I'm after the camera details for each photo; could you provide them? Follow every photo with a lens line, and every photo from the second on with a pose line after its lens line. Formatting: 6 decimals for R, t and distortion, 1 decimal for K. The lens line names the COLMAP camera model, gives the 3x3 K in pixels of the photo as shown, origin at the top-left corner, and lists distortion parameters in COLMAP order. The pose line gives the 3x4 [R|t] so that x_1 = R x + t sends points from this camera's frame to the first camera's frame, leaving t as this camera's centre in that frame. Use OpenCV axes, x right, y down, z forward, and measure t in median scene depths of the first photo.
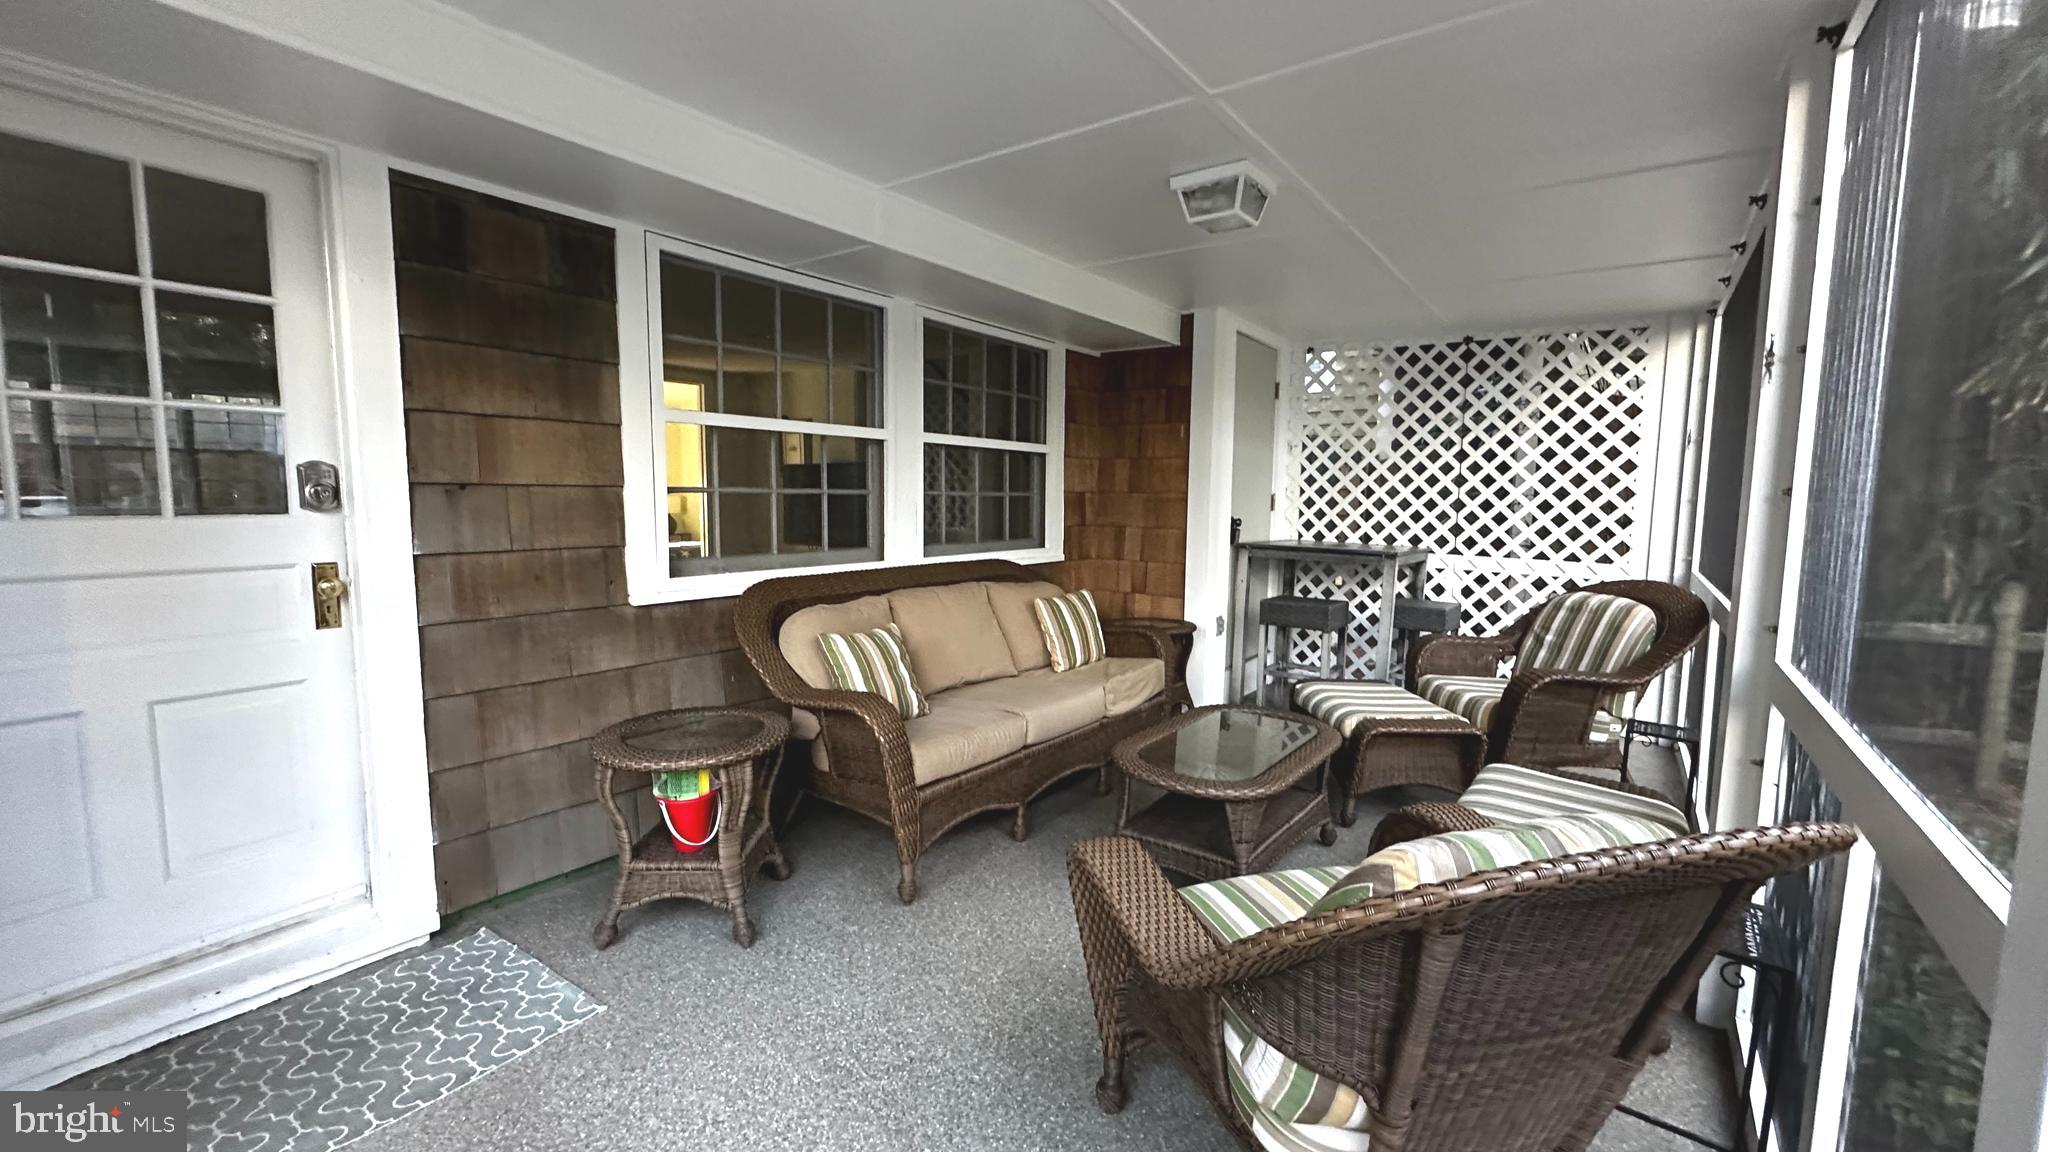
lens RADIAL K [[818.5, 0, 1024.0], [0, 818.5, 576.0], [0, 0, 1]] dist [-0.003311, 0.000377]
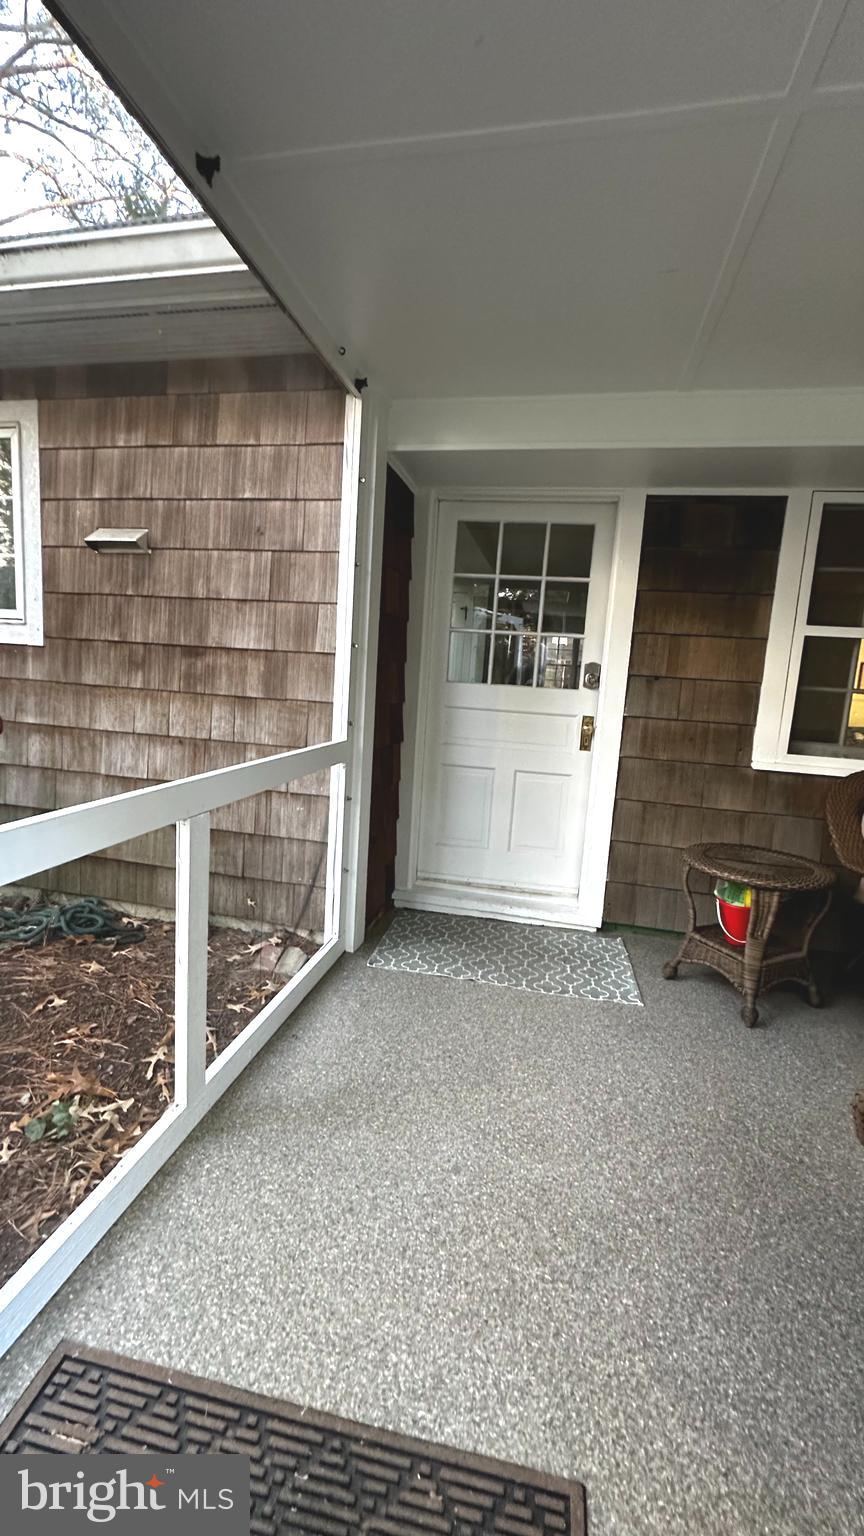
lens RADIAL K [[613.9, 0, 432.0], [0, 613.9, 768.0], [0, 0, 1]] dist [-0.003311, 0.000377]
pose [[0.410430, 0.145956, -0.900136, 0.295445], [-0.151349, 0.984320, 0.090597, 0.028812], [0.899244, 0.099051, 0.426085, 0.075353]]
